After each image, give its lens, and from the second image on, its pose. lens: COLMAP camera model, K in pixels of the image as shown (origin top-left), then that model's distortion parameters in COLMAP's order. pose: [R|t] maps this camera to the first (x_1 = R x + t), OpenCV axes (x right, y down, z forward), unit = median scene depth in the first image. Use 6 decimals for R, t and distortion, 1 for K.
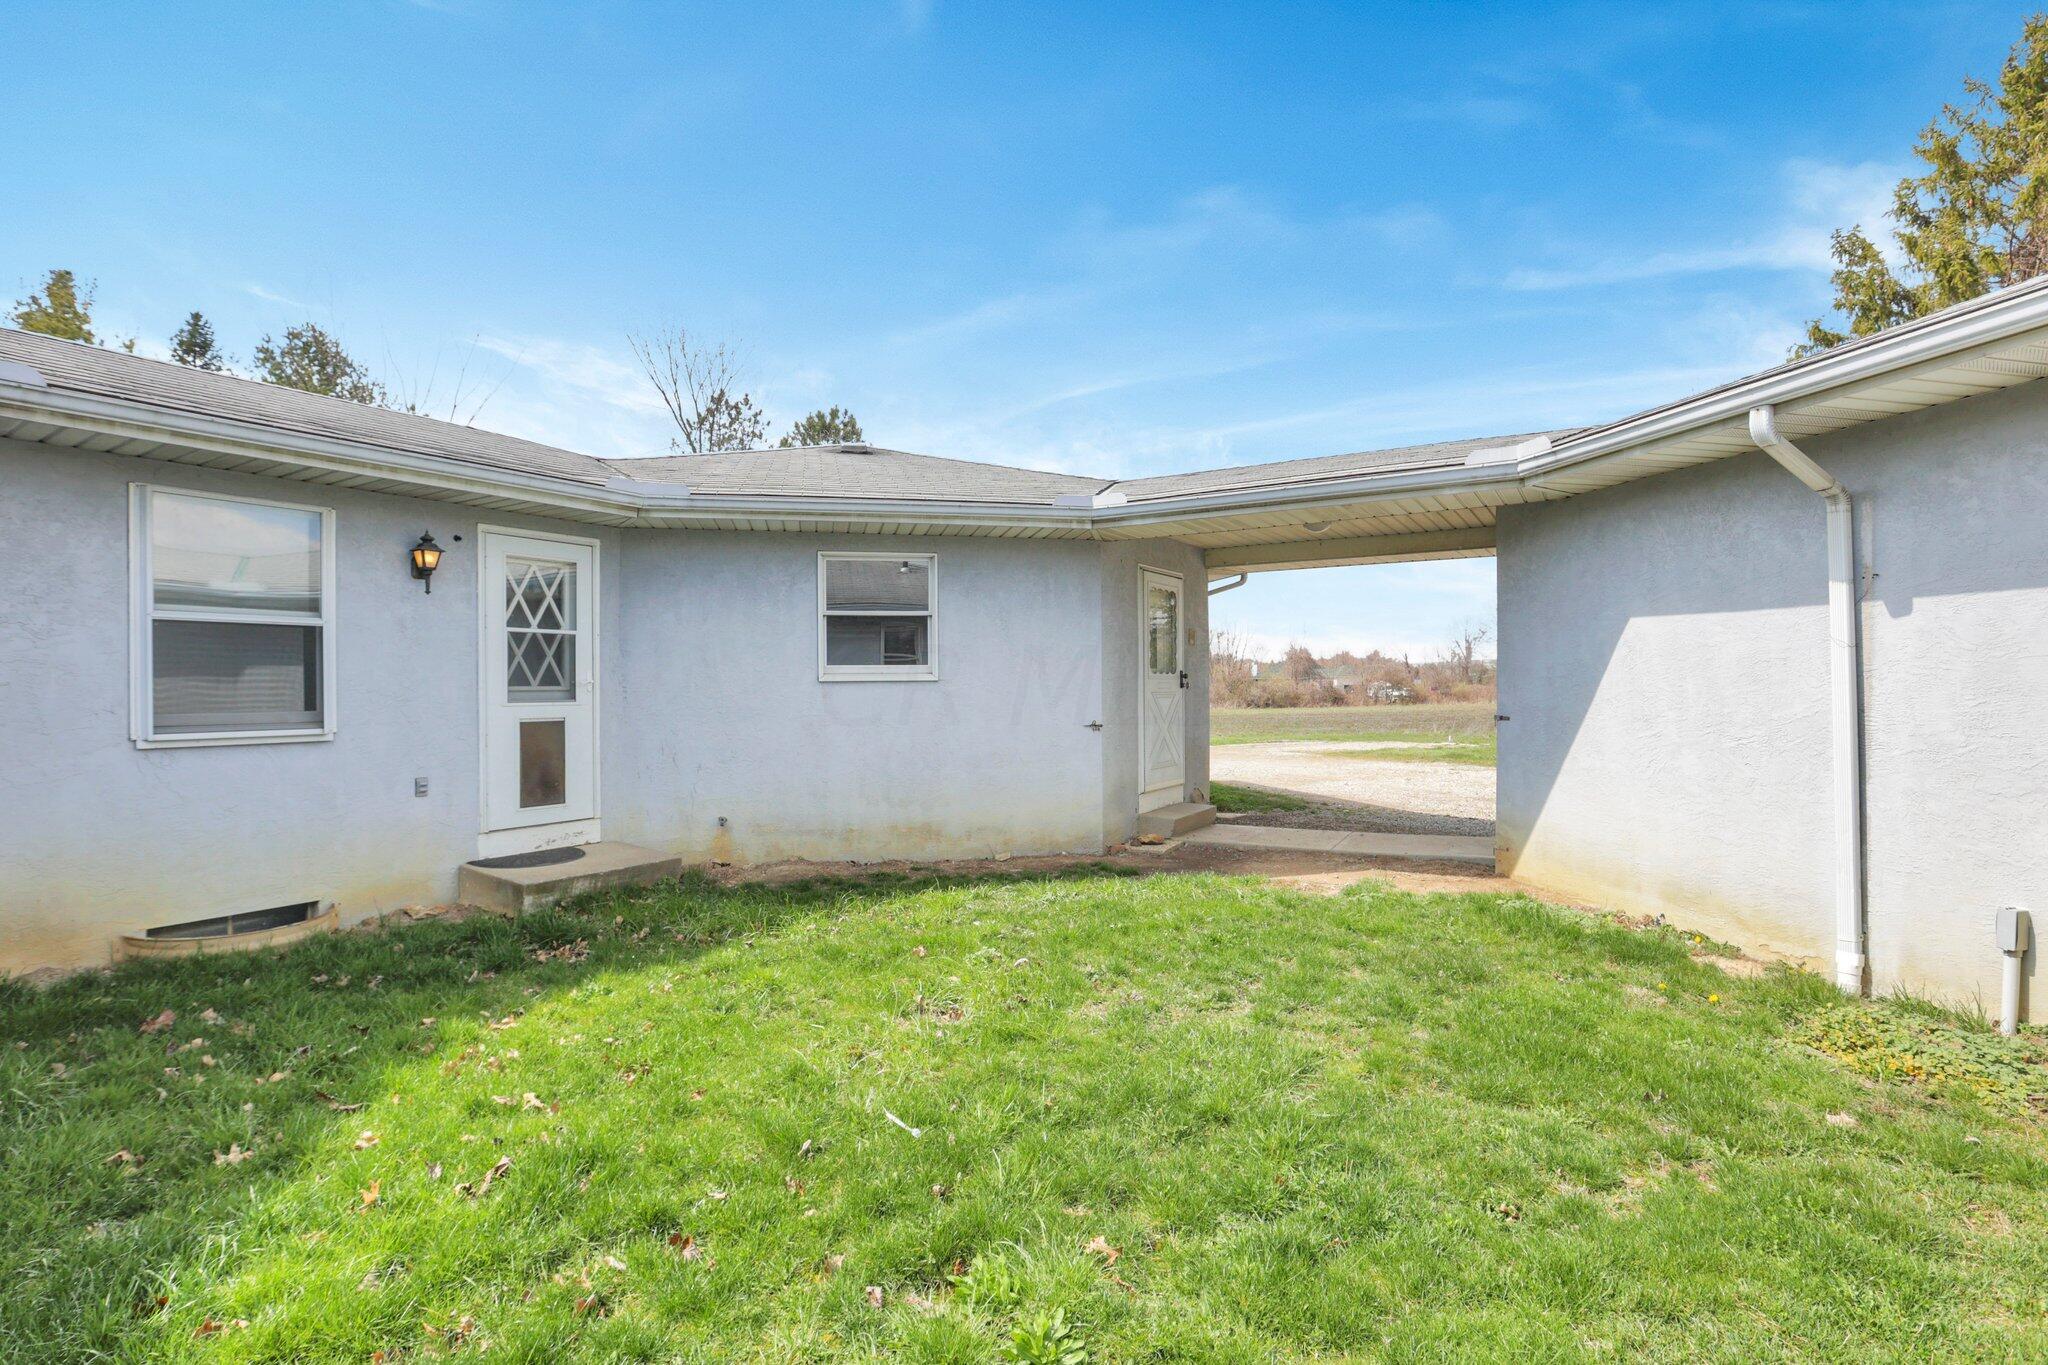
lens RADIAL K [[936.5, 0, 1017.3], [0, 936.5, 684.0], [0, 0, 1]] dist [-0.052605, 0.020830]
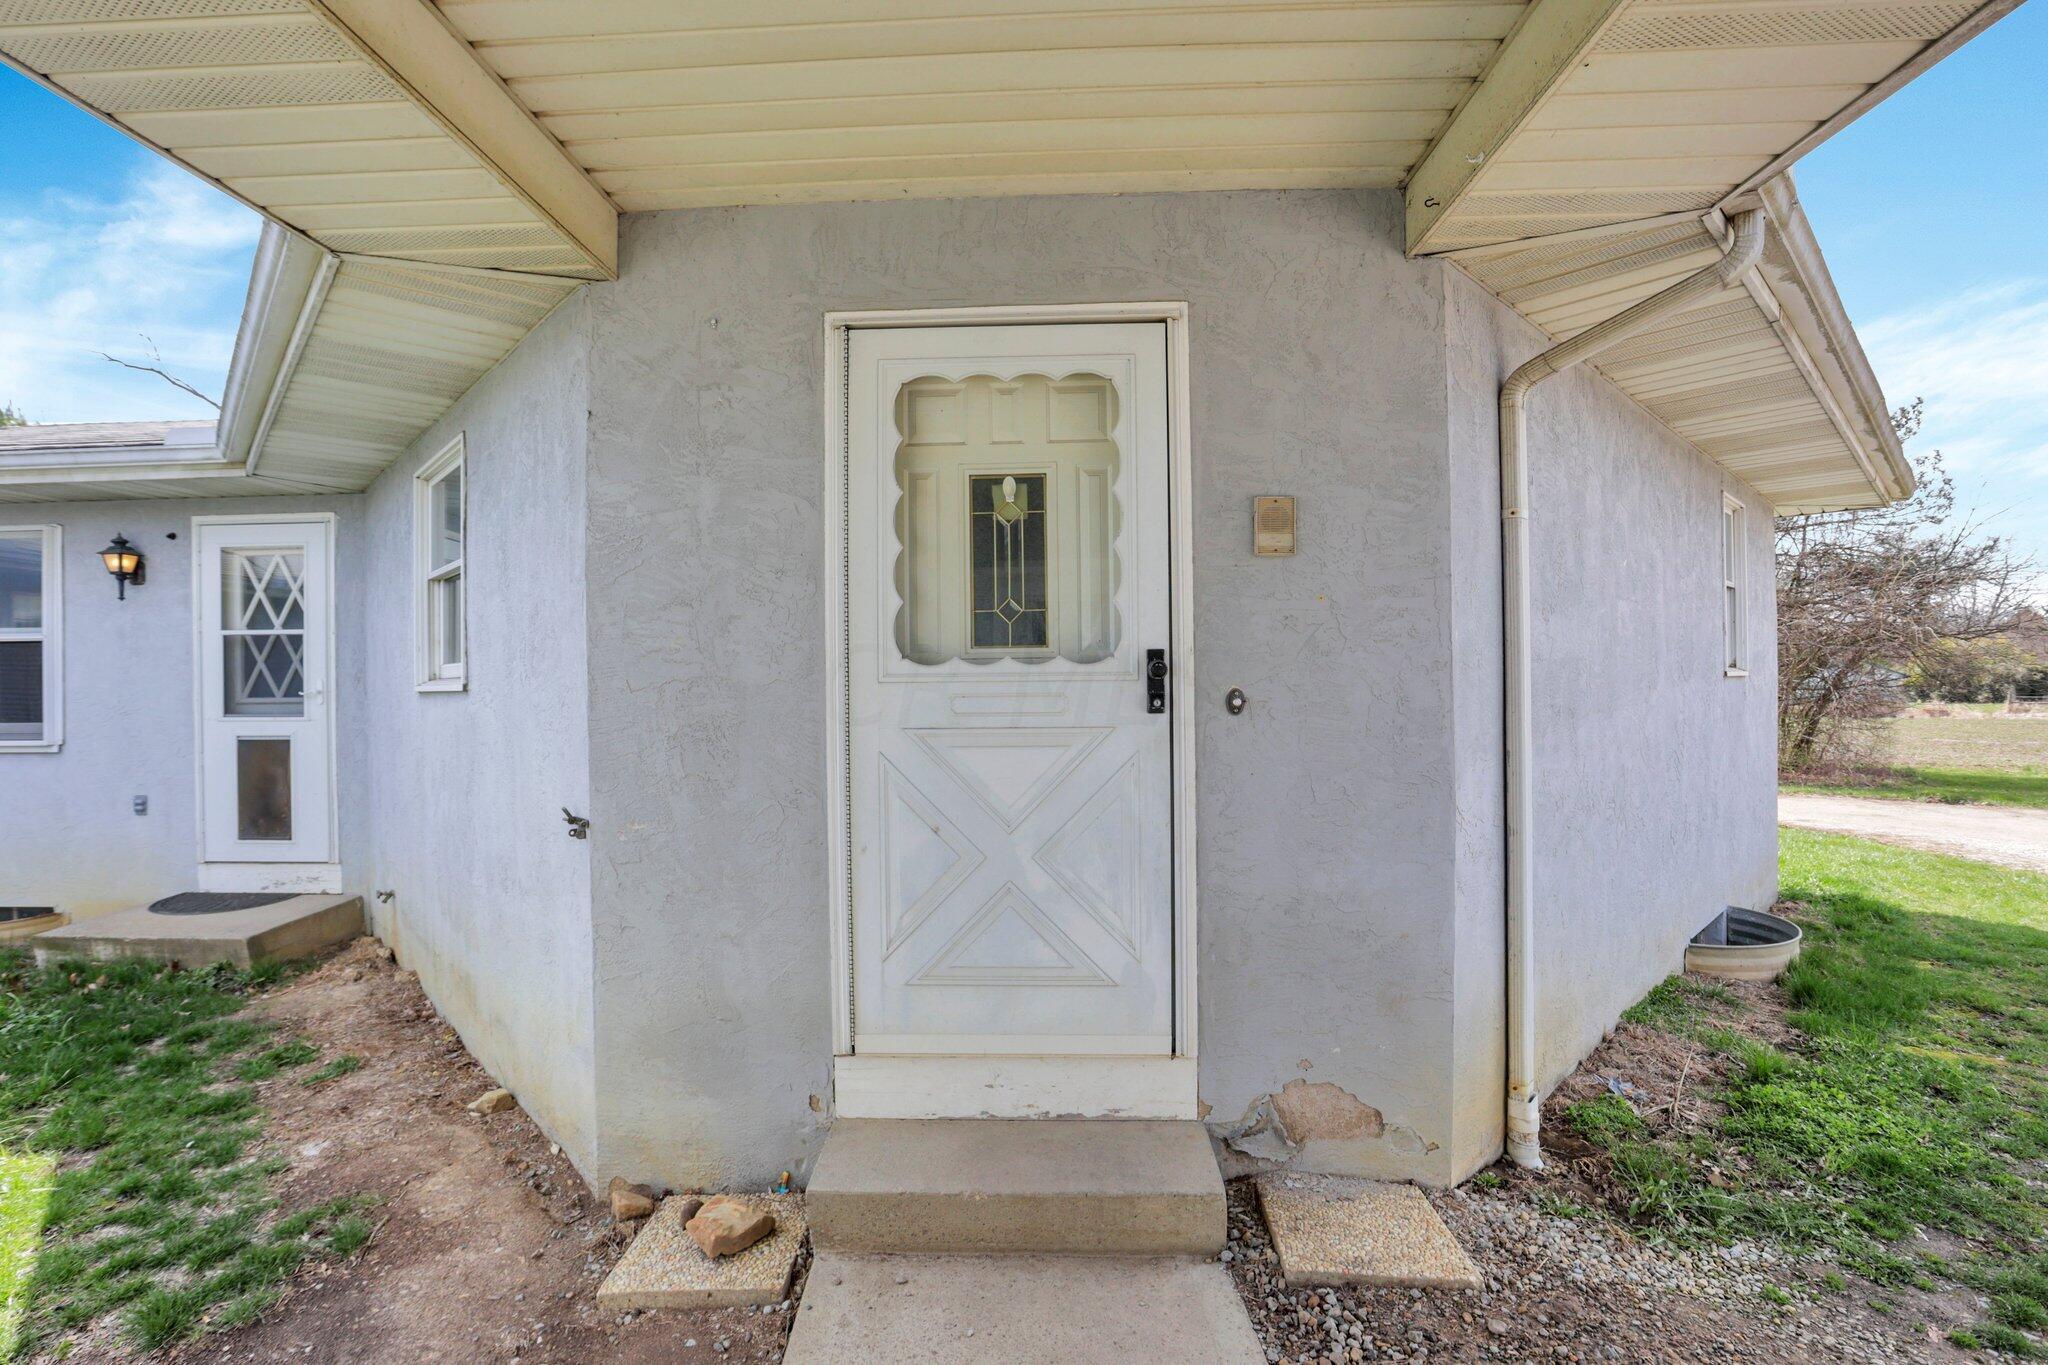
lens RADIAL K [[936.5, 0, 1017.3], [0, 936.5, 684.0], [0, 0, 1]] dist [-0.052605, 0.020830]
pose [[0.516974, -0.000929, -0.856001, 0.540529], [0.007222, 0.999969, 0.003277, -0.007695], [0.855971, -0.007876, 0.516964, 1.134106]]
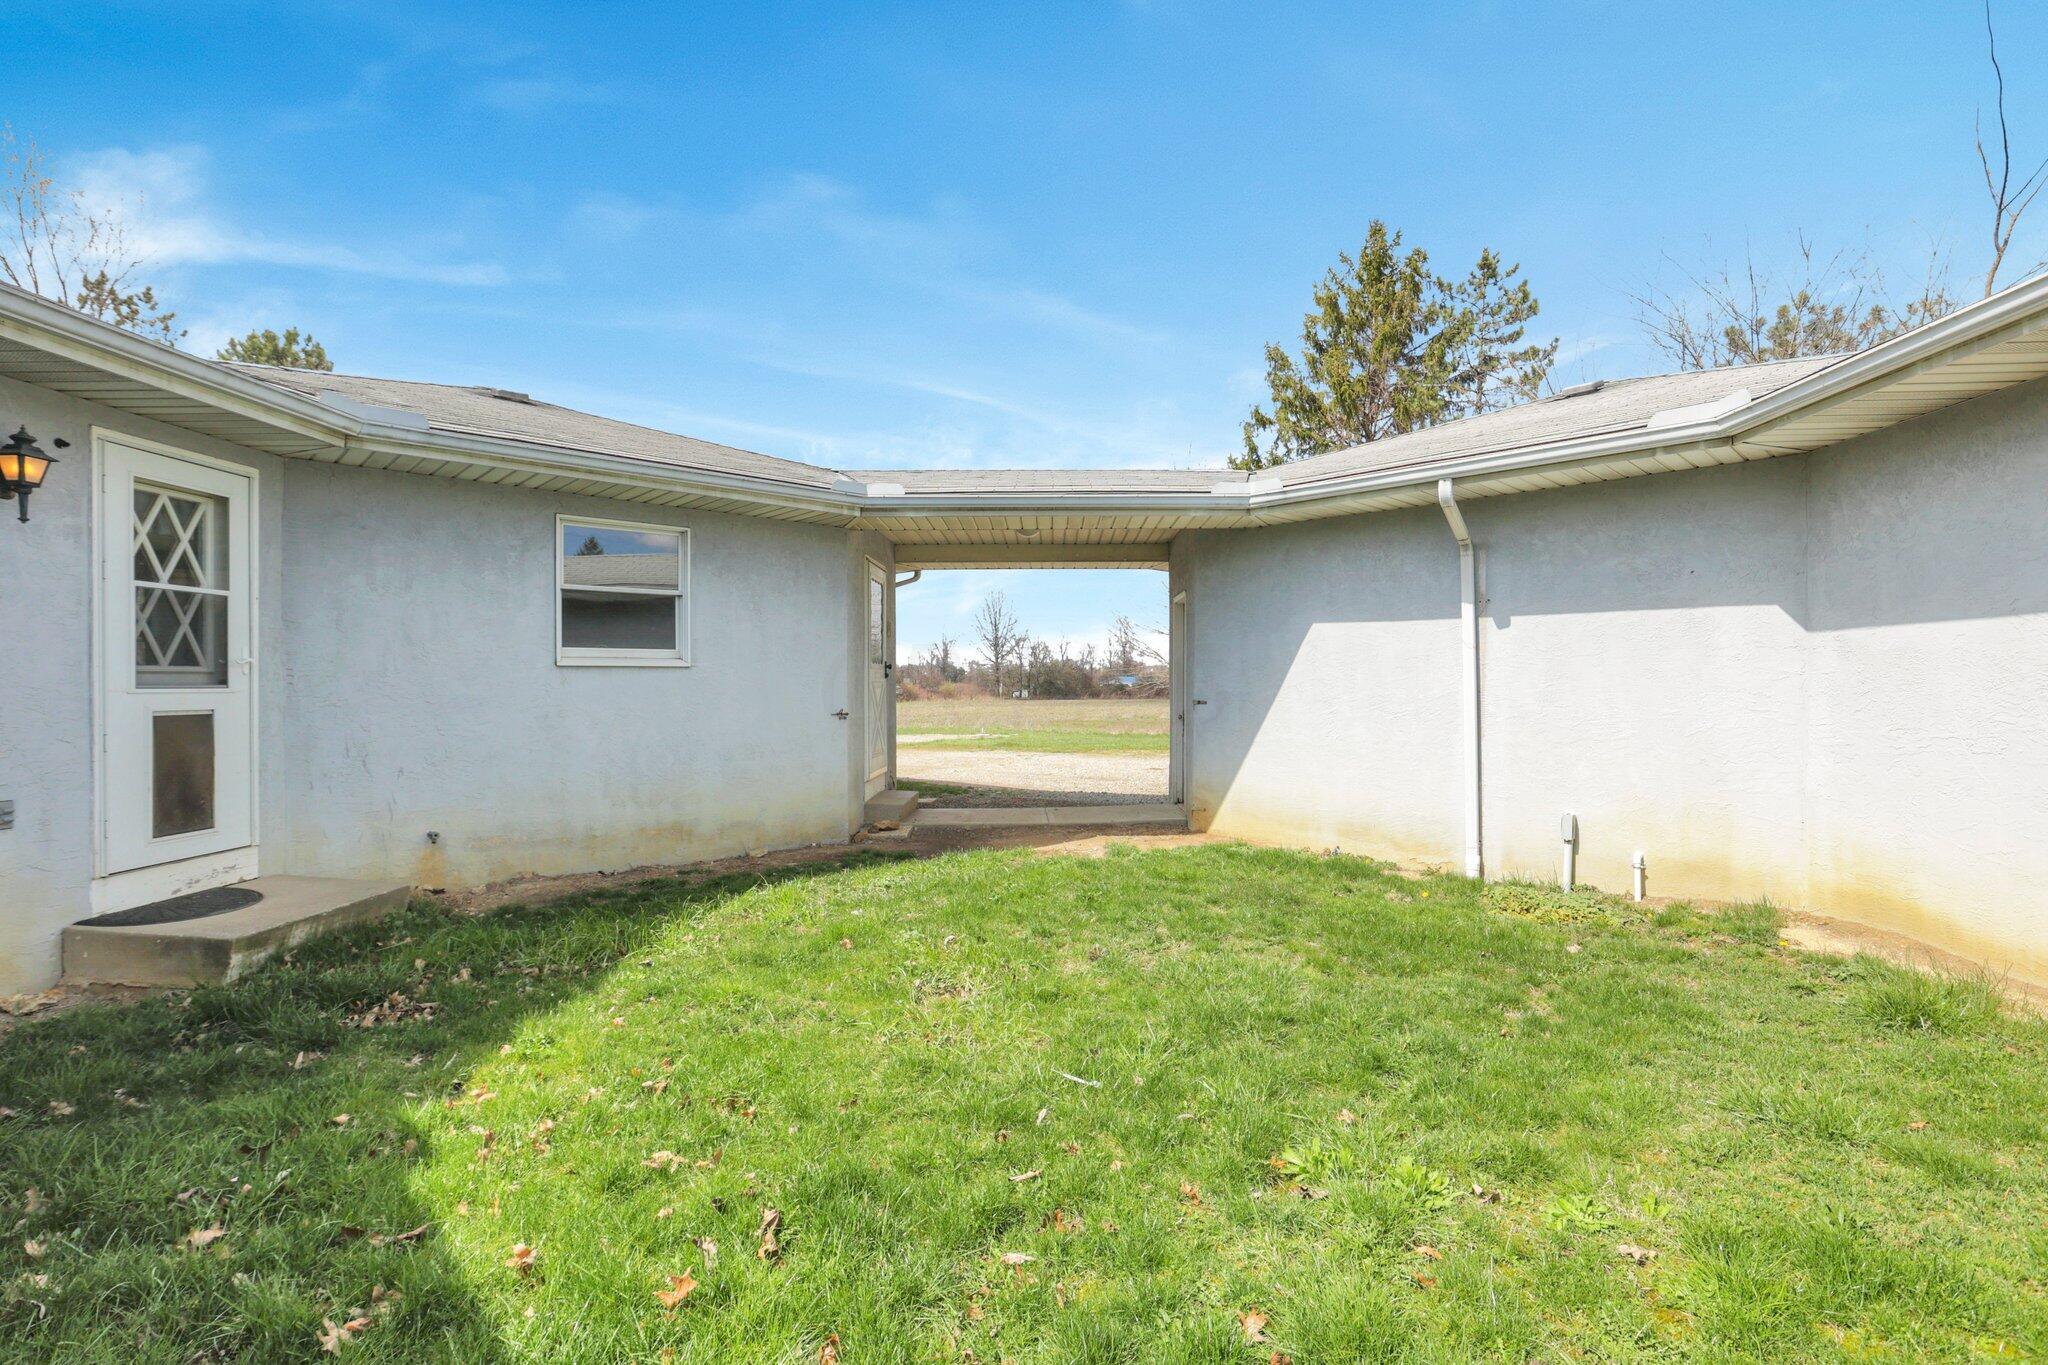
lens RADIAL K [[936.5, 0, 1017.3], [0, 936.5, 684.0], [0, 0, 1]] dist [-0.052605, 0.020830]
pose [[0.856185, 0.003821, 0.516654, -0.317995], [-0.004624, 0.999989, 0.000268, 0.013193], [-0.516648, -0.002618, 0.856194, 0.063819]]
